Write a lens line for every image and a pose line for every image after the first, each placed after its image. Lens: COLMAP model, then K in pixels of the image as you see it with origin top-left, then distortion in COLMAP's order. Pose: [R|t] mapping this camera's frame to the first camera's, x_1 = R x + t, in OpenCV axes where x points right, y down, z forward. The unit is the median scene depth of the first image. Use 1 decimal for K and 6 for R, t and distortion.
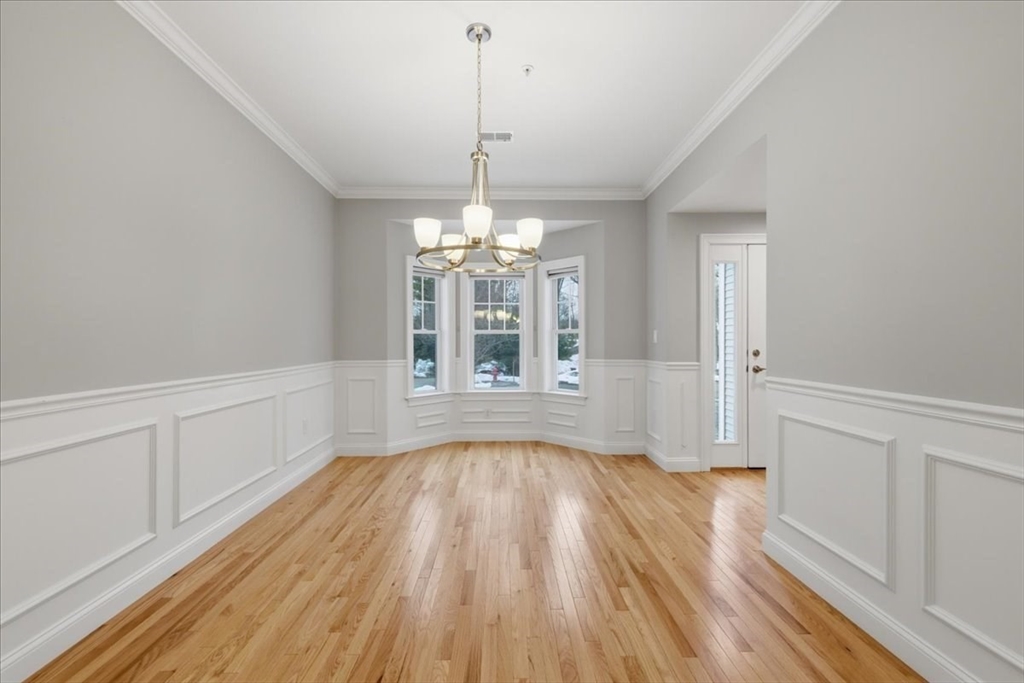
lens RADIAL K [[434.3, 0, 512.0], [0, 434.3, 341.5], [0, 0, 1]] dist [0.001863, -0.000048]
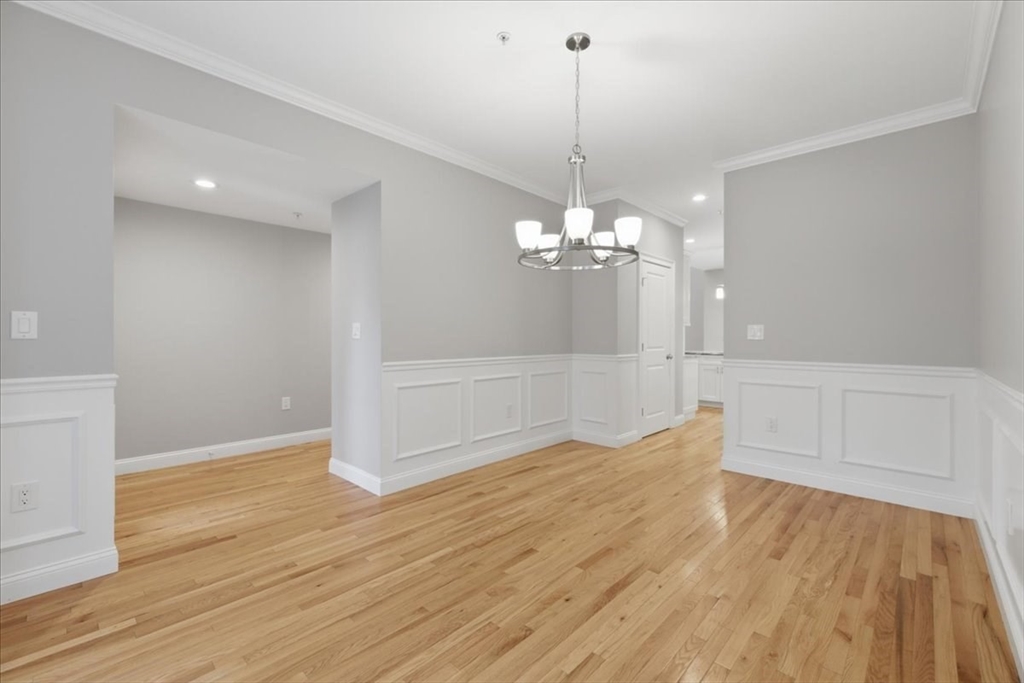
lens RADIAL K [[434.3, 0, 512.0], [0, 434.3, 341.5], [0, 0, 1]] dist [0.001863, -0.000048]
pose [[-0.714414, -0.008092, 0.699676, -0.376201], [-0.002437, 0.999956, 0.009077, 0.002485], [-0.699719, 0.004780, -0.714402, 1.015123]]
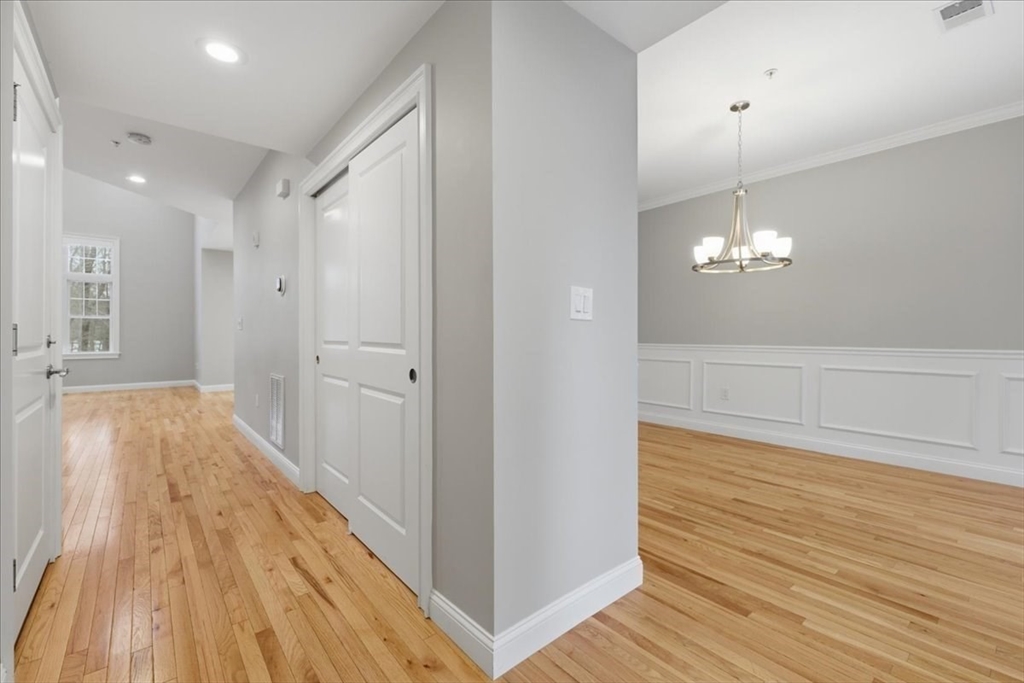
lens RADIAL K [[416.9, 0, 512.0], [0, 416.9, 341.5], [0, 0, 1]] dist [-0.001281, -0.000385]
pose [[-0.791288, 0.005952, -0.611415, 0.749376], [0.000923, 0.999963, 0.008540, 0.022499], [0.611443, 0.006193, -0.791264, 0.891791]]
